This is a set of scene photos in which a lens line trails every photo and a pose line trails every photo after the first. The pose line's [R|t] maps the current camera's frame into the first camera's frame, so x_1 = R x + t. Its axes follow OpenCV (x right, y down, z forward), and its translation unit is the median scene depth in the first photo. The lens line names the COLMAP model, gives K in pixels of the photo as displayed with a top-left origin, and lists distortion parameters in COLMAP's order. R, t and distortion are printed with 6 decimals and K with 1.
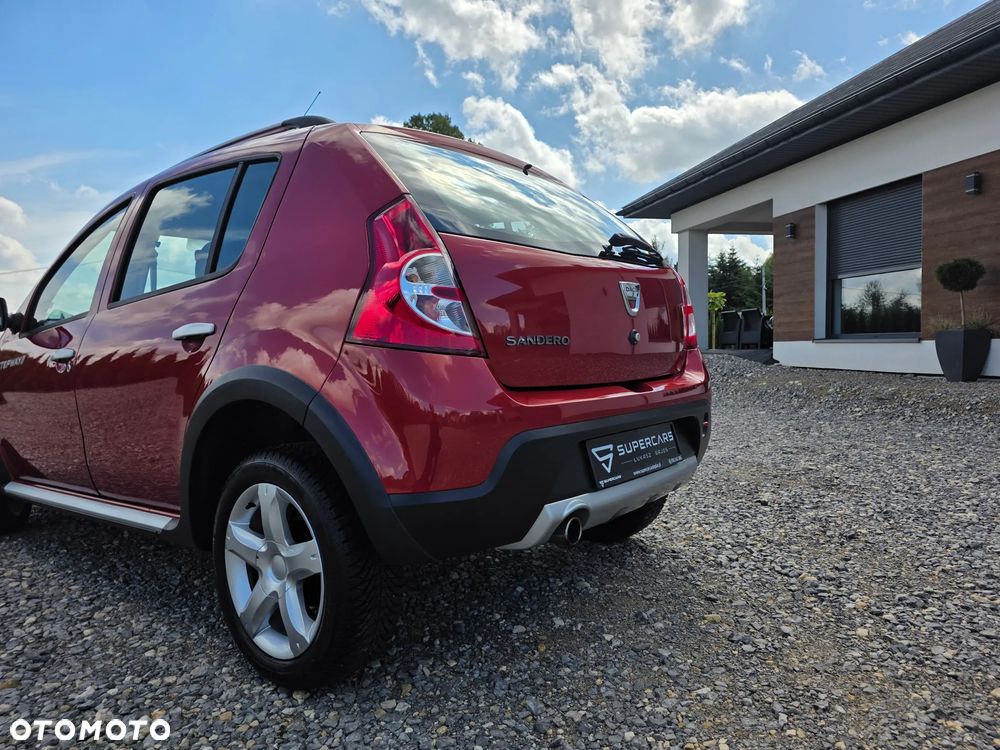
lens RADIAL K [[670.6, 0, 510.7], [0, 670.6, 373.0], [0, 0, 1]] dist [0.043902, -0.036257]
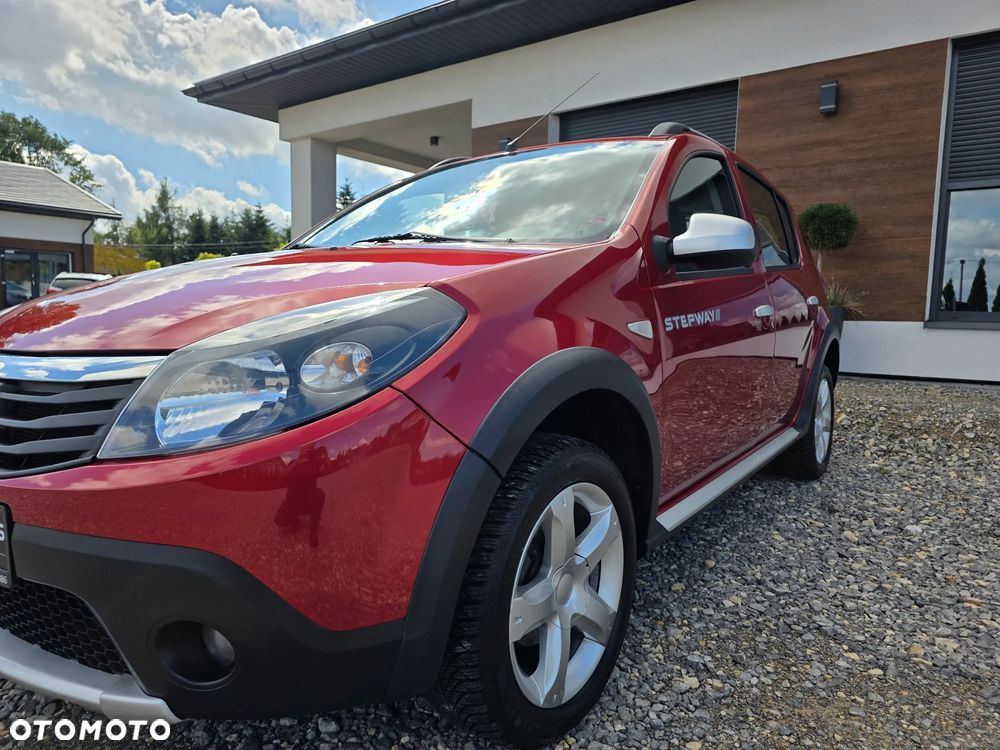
lens RADIAL K [[670.6, 0, 506.3], [0, 670.6, 374.2], [0, 0, 1]] dist [0.043902, -0.036257]
pose [[0.772028, -0.026193, 0.635048, -0.028397], [-0.006918, 0.998745, 0.049603, -0.023778], [-0.635550, -0.042688, 0.770878, 0.602588]]
